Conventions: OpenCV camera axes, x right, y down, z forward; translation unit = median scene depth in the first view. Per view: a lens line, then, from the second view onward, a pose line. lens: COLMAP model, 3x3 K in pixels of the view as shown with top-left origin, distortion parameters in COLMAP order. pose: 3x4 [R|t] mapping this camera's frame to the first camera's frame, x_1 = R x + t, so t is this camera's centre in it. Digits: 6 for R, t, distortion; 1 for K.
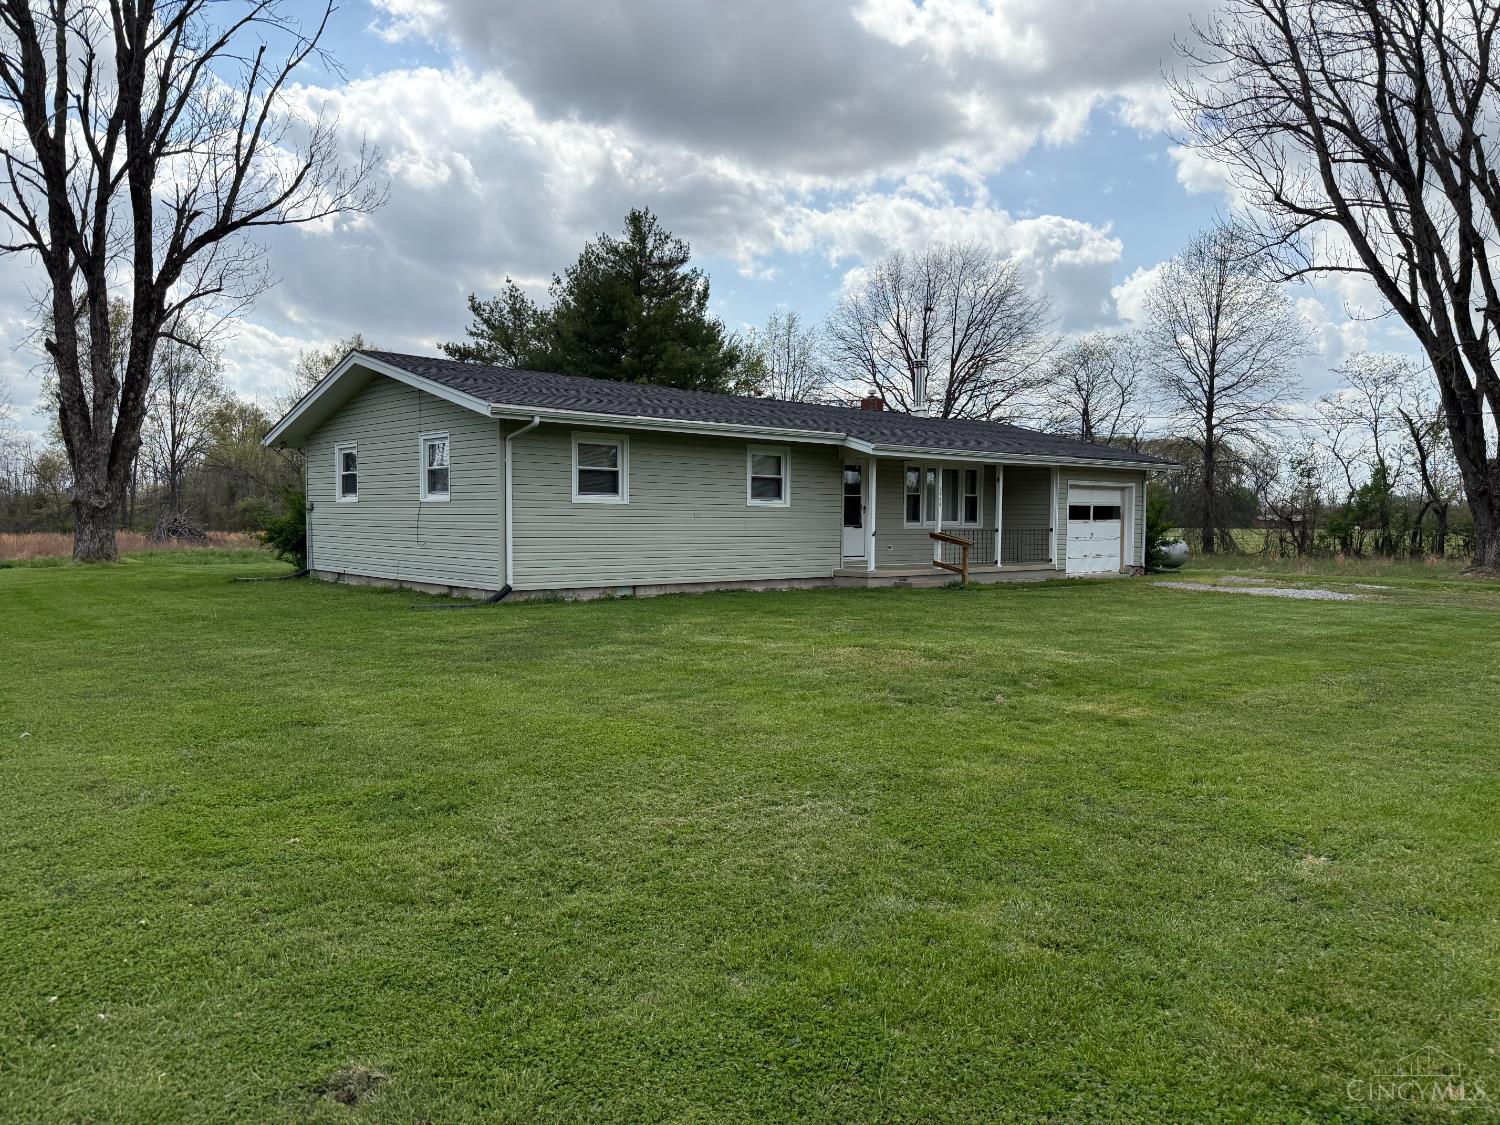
lens RADIAL K [[1067.5, 0, 750.0], [0, 1067.5, 562.5], [0, 0, 1]] dist [0.049473, -0.065677]
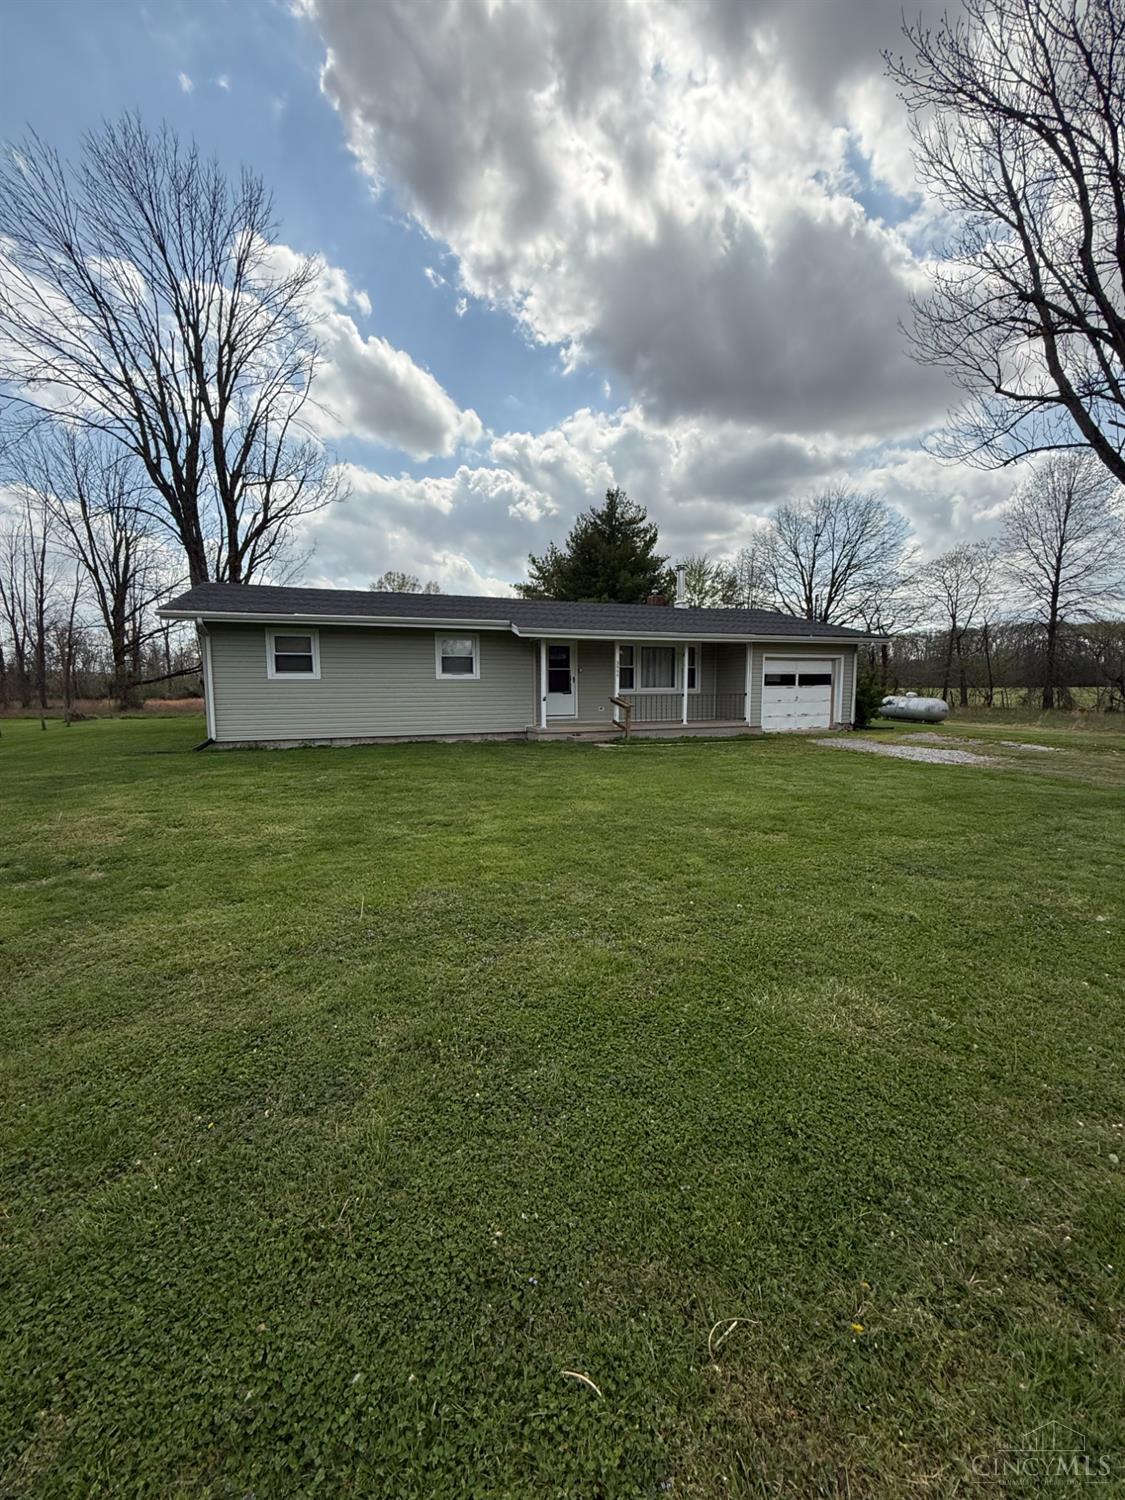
lens RADIAL K [[606.8, 0, 562.5], [0, 606.8, 750.0], [0, 0, 1]] dist [0.000357, 0.000028]
pose [[0.937095, 0.027420, -0.347995, 0.328569], [-0.004265, 0.997735, 0.067132, -0.012516], [0.349048, -0.061425, 0.935090, 0.267480]]
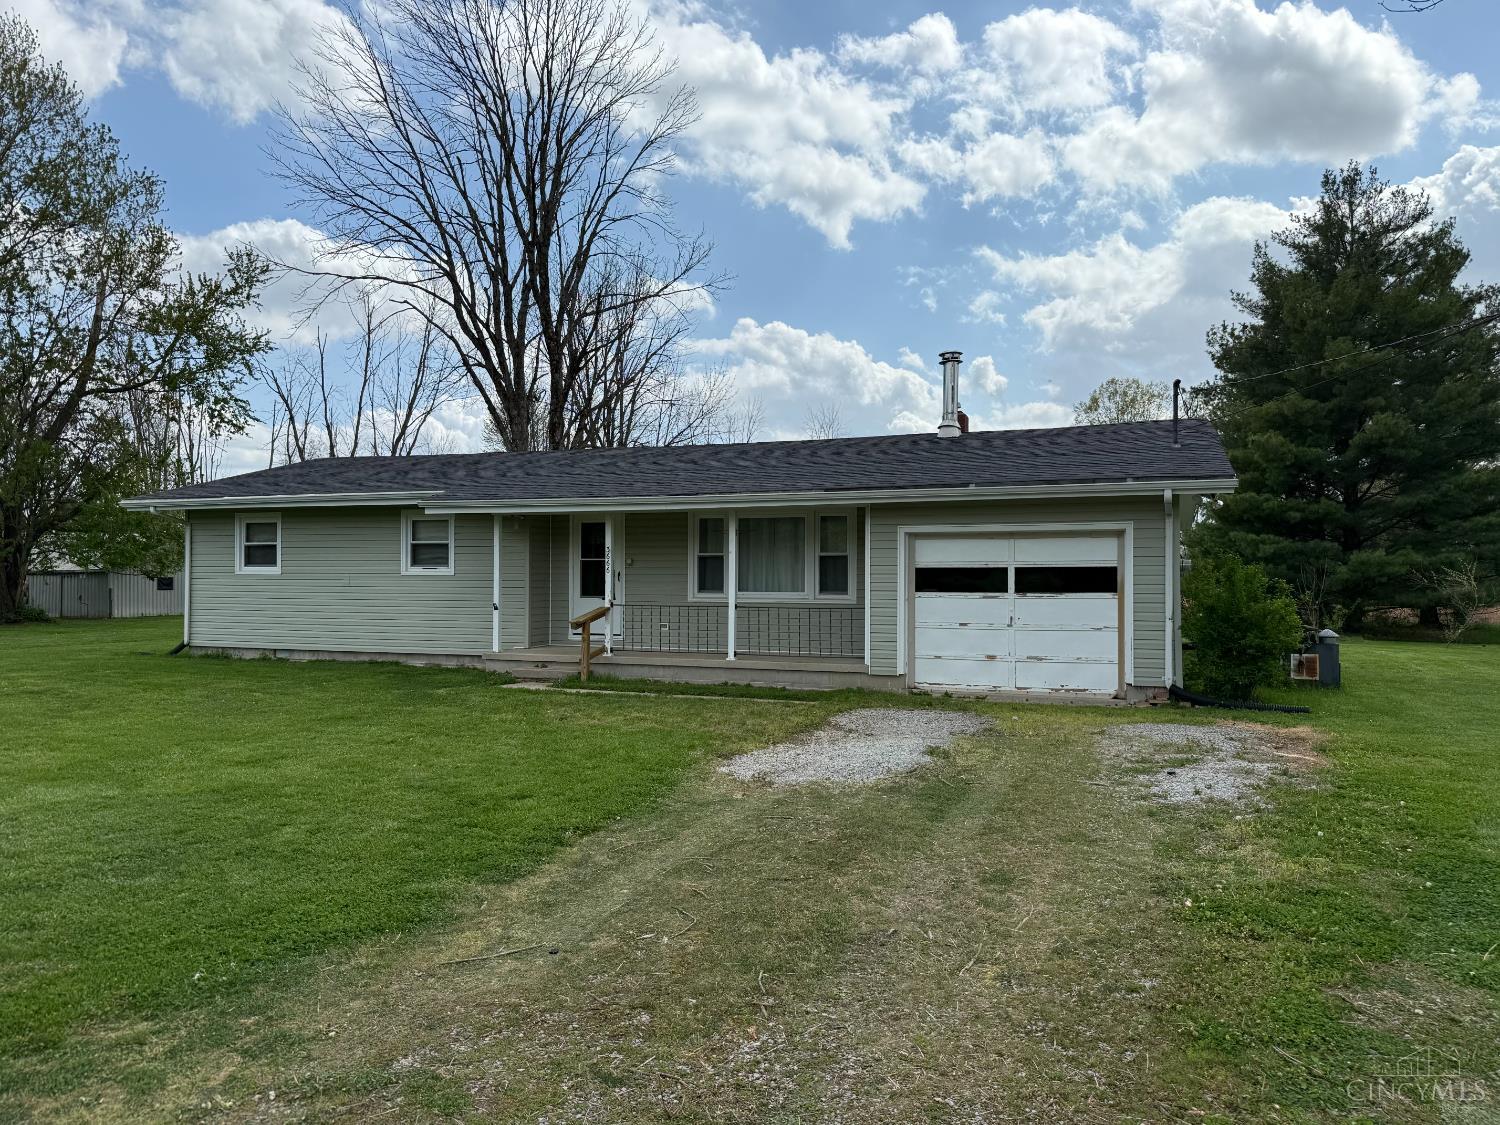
lens RADIAL K [[1067.5, 0, 750.0], [0, 1067.5, 562.5], [0, 0, 1]] dist [0.049473, -0.065677]
pose [[0.473088, -0.019834, -0.880792, 0.786895], [-0.039055, 0.998292, -0.043457, -0.027361], [0.880149, 0.054958, 0.471506, 0.651852]]
